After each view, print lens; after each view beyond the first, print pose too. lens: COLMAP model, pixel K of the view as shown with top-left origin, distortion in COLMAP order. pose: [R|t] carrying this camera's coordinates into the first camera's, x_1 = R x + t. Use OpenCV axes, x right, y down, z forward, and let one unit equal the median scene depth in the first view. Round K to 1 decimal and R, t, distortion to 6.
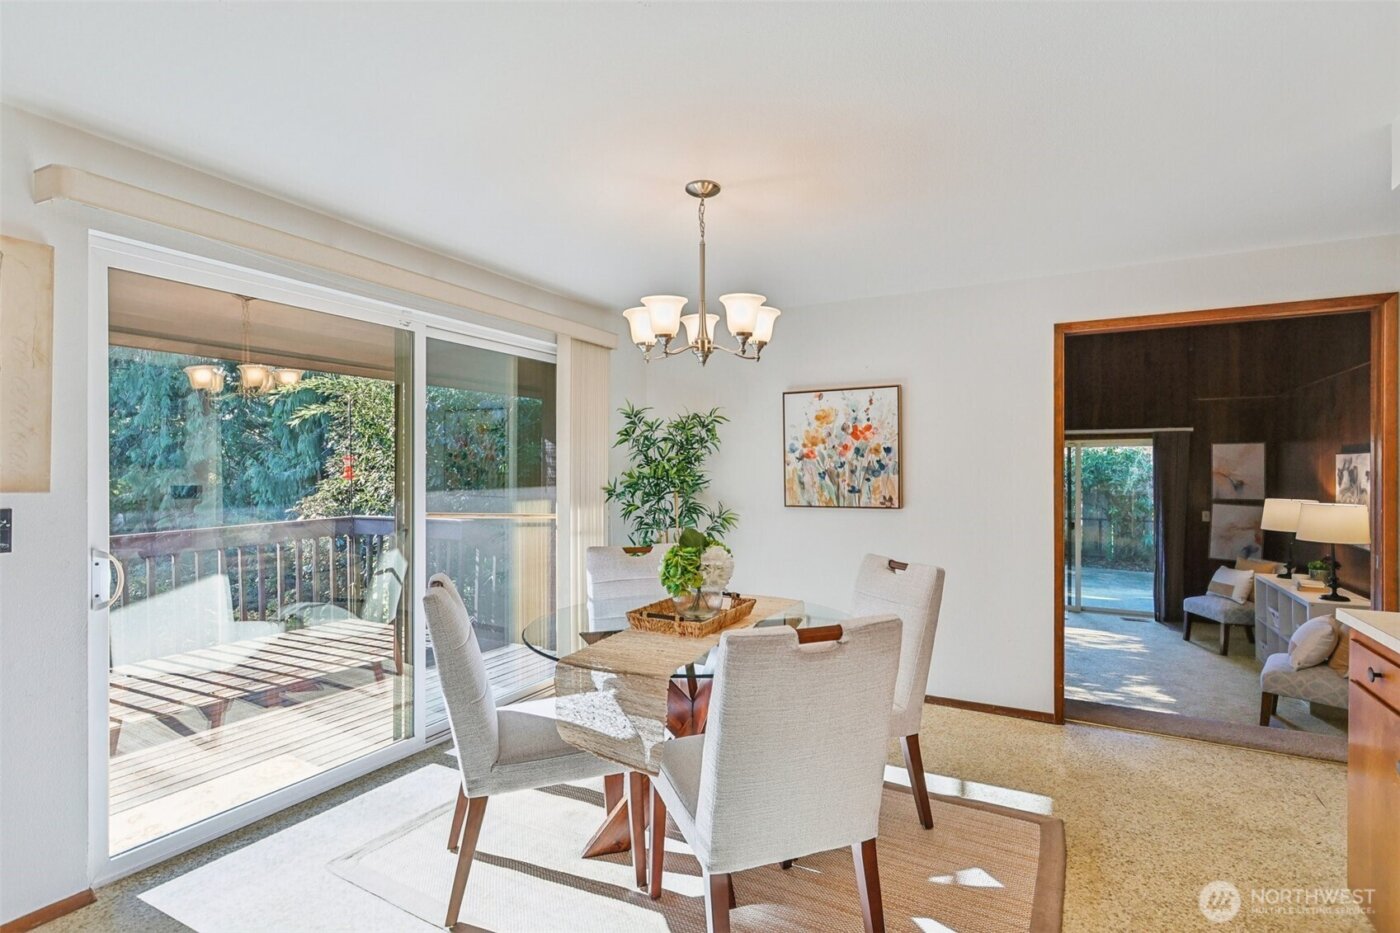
lens RADIAL K [[679.6, 0, 700.2], [0, 679.6, 471.4], [0, 0, 1]] dist [0.005765, 0.000783]
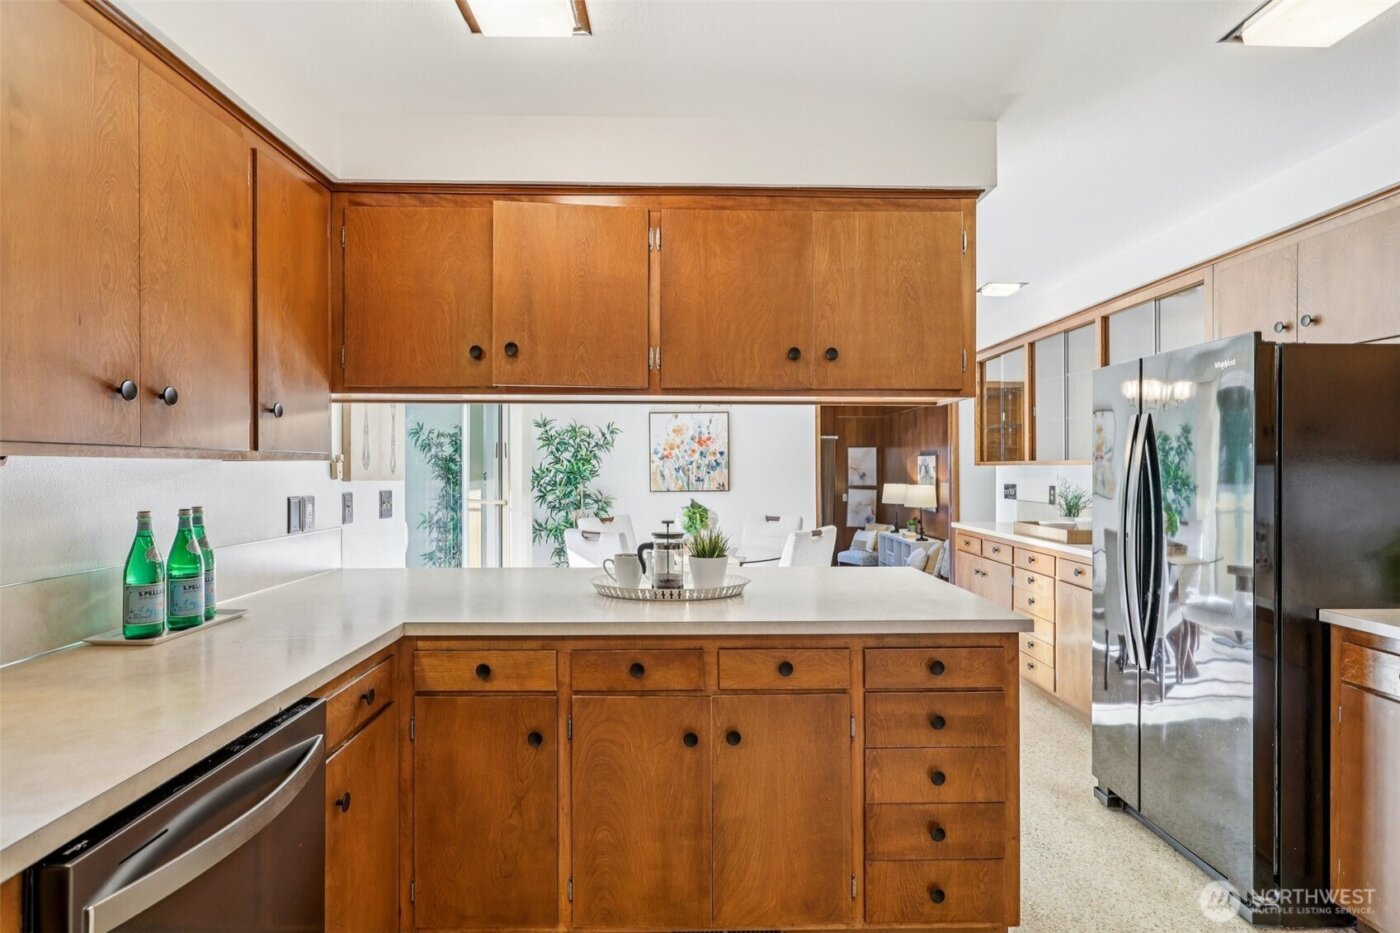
lens RADIAL K [[749.0, 0, 699.7], [0, 749.0, 469.1], [0, 0, 1]] dist [-0.003366, 0.001524]
pose [[0.870991, -0.003633, 0.491285, -0.569969], [0.002231, 0.999992, 0.003439, -0.001434], [-0.491294, -0.001900, 0.870992, -0.433414]]
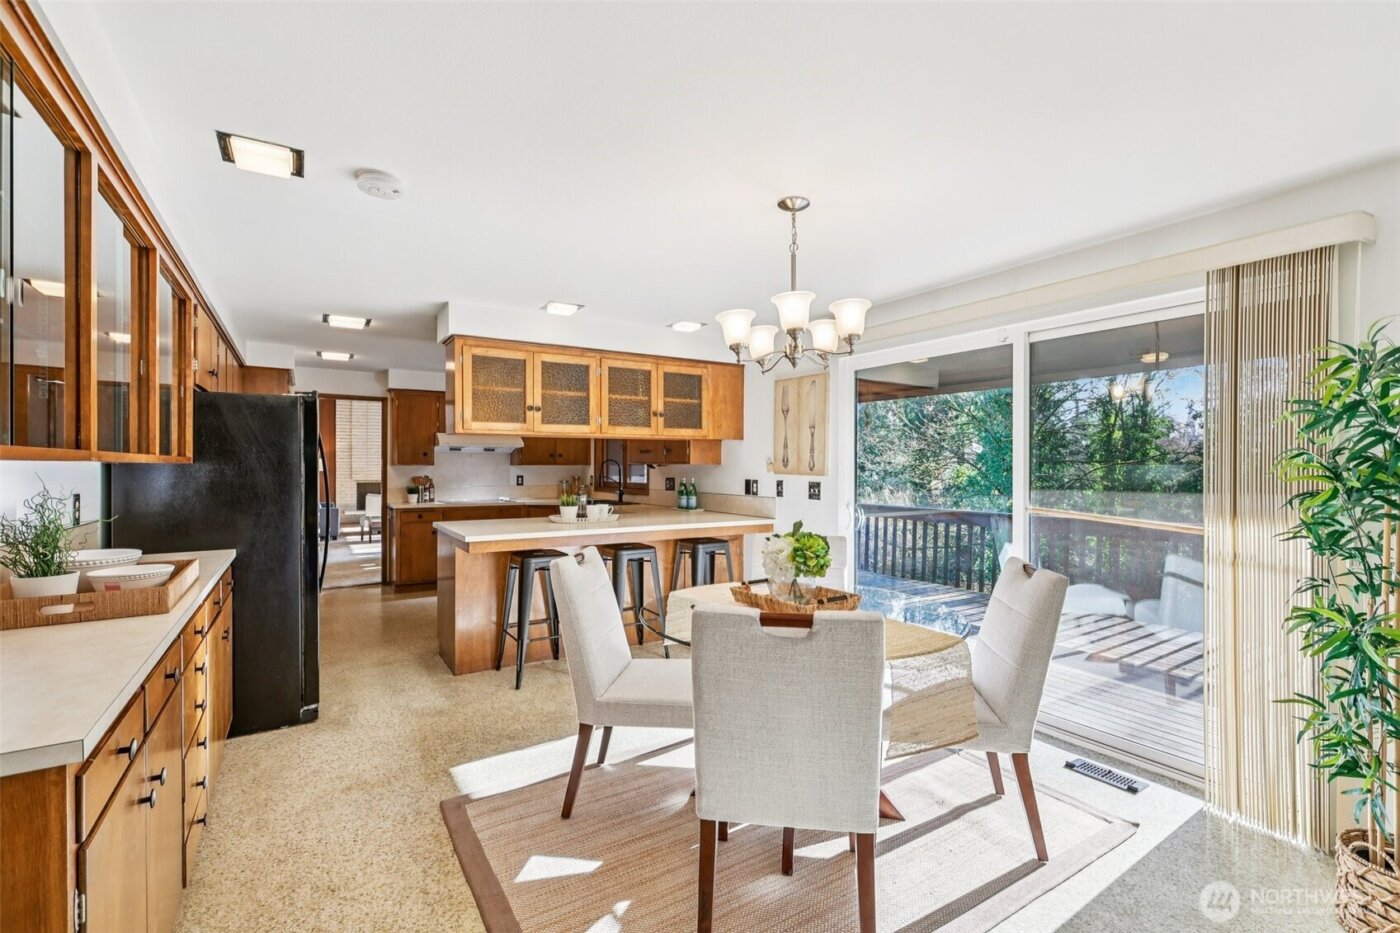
lens RADIAL K [[621.6, 0, 699.1], [0, 621.6, 468.1], [0, 0, 1]] dist [0.000563, 0.000232]
pose [[-0.483131, -0.003414, -0.875542, 0.536187], [-0.006673, 0.999978, -0.000217, 0.002678], [0.875523, 0.005737, -0.483143, 0.771011]]
